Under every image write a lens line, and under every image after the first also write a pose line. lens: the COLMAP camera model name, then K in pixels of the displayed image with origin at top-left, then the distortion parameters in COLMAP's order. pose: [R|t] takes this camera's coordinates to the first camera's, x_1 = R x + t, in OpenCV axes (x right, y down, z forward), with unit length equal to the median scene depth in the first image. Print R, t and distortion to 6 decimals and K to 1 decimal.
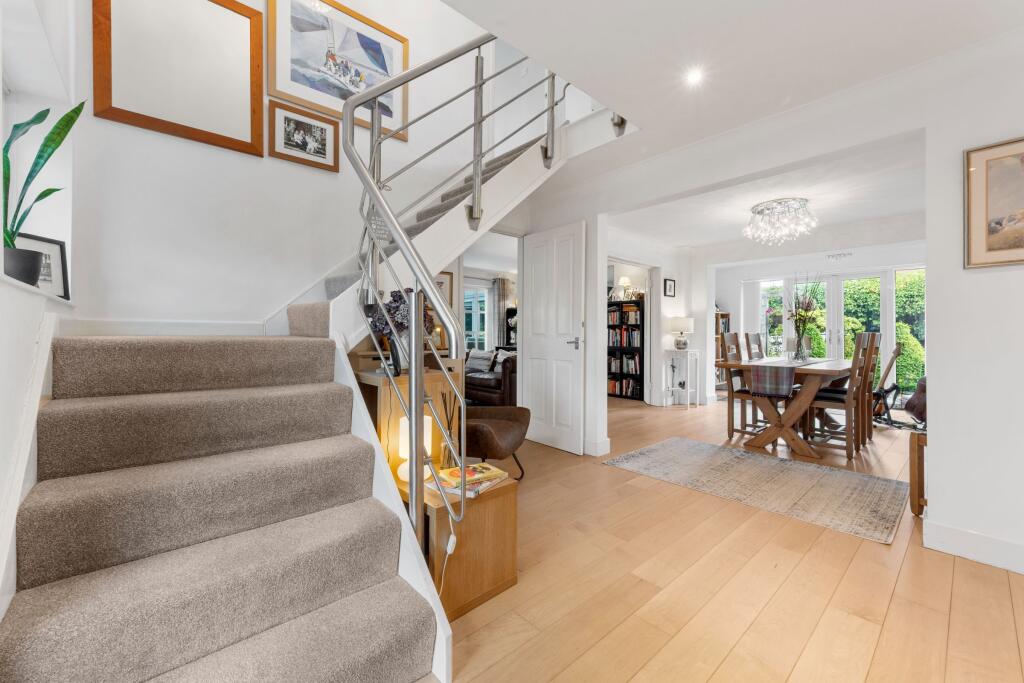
lens RADIAL K [[409.1, 0, 513.1], [0, 409.1, 333.5], [0, 0, 1]] dist [0.004484, -0.000011]
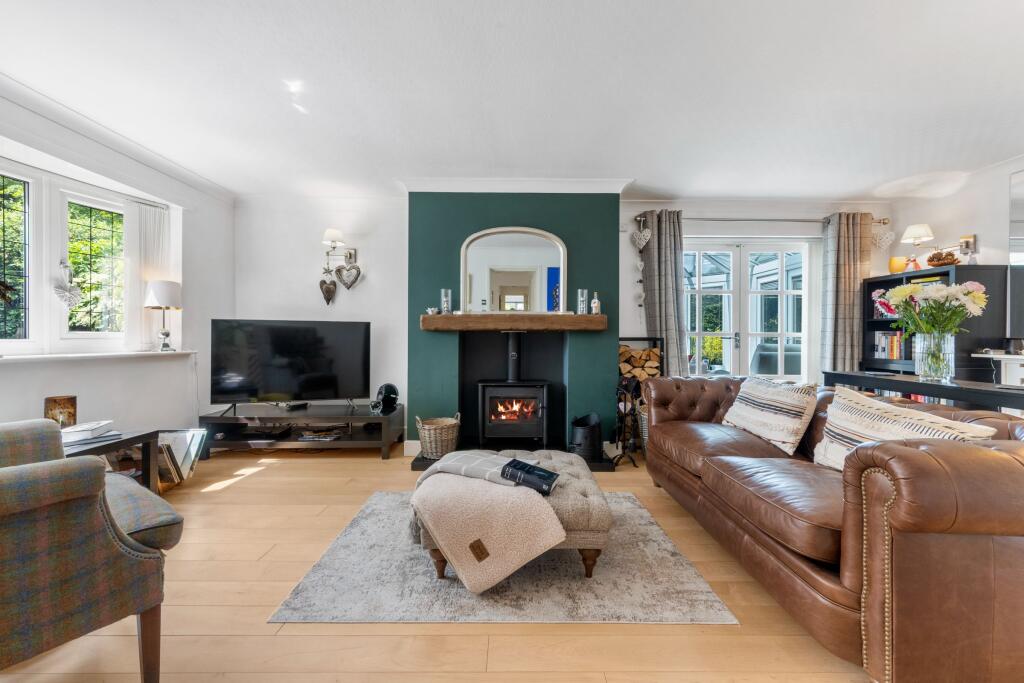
lens RADIAL K [[409.1, 0, 514.4], [0, 409.1, 333.3], [0, 0, 1]] dist [0.004484, -0.000011]
pose [[0.757870, 0.000636, -0.652405, -0.015444], [-0.005861, 0.999966, -0.005833, 0.001262], [0.652379, 0.008244, 0.757848, 0.587984]]
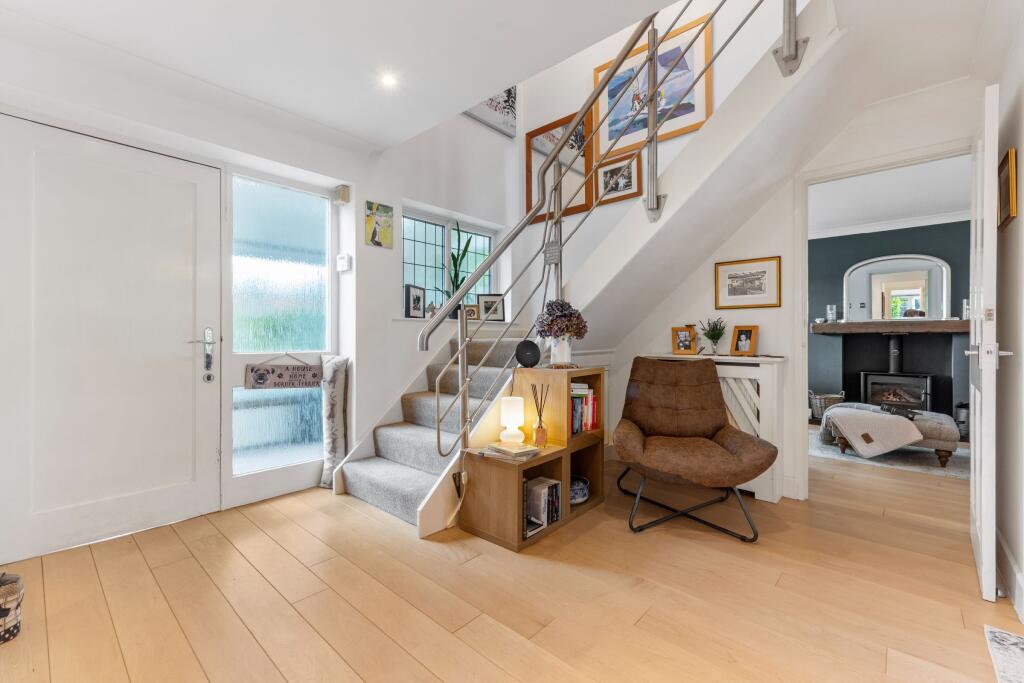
lens RADIAL K [[434.4, 0, 510.0], [0, 434.4, 335.9], [0, 0, 1]] dist [-0.000818, -0.000361]
pose [[0.111418, -0.000269, -0.993774, 0.328325], [0.001144, 0.999999, -0.000143, -0.001473], [0.993773, -0.001121, 0.111418, 0.225429]]
